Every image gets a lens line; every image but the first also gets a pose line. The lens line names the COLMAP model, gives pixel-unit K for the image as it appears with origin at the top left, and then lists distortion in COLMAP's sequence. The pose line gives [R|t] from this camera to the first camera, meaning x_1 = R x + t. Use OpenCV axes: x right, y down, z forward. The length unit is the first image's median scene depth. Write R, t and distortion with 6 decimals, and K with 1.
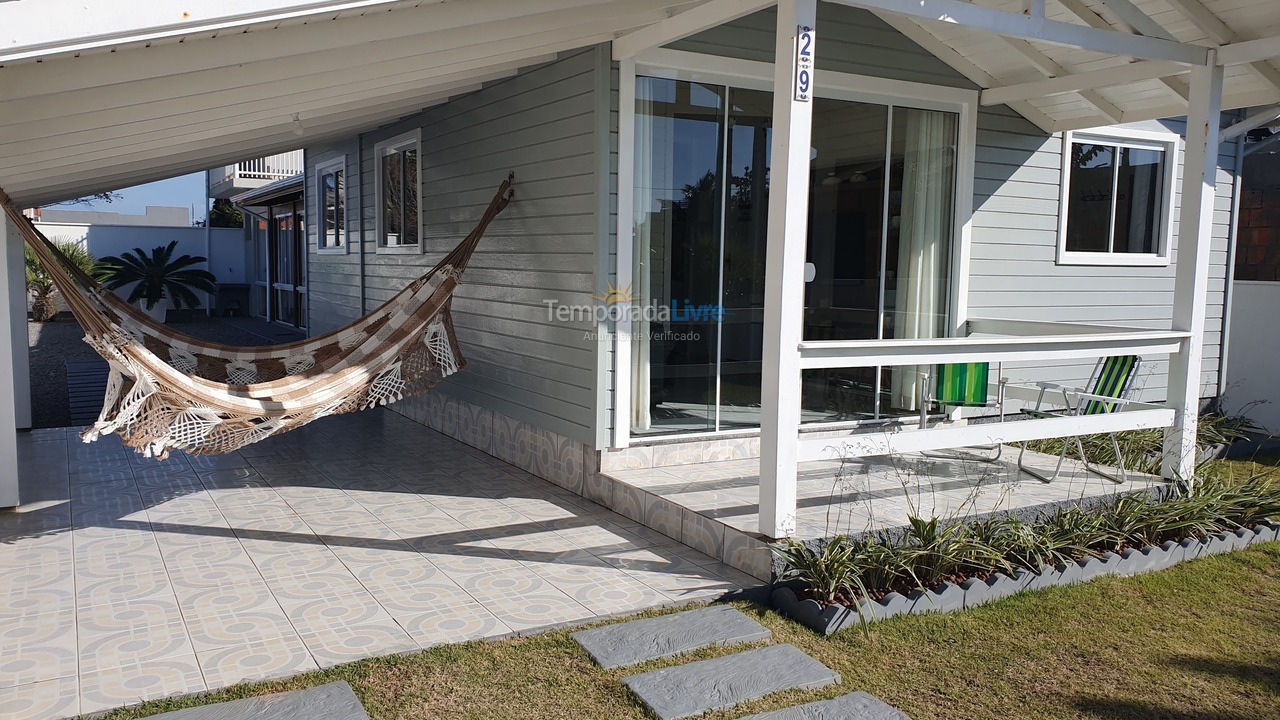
lens RADIAL K [[980.6, 0, 630.5], [0, 980.6, 354.2], [0, 0, 1]] dist [-0.004411, 0.002930]
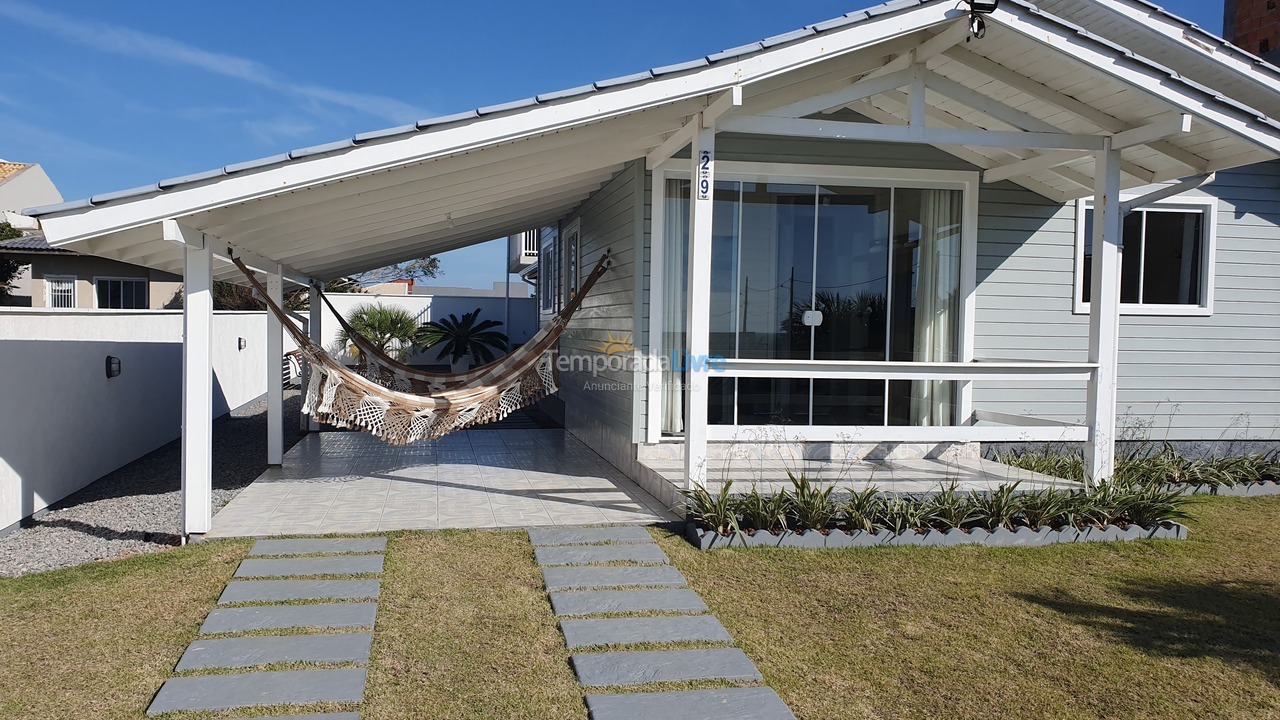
lens RADIAL K [[980.6, 0, 651.7], [0, 980.6, 370.7], [0, 0, 1]] dist [-0.004411, 0.002930]
pose [[0.953796, 0.010673, -0.300265, 0.371008], [-0.026644, 0.998436, -0.049146, 0.055922], [0.299271, 0.054876, 0.952589, -0.305104]]
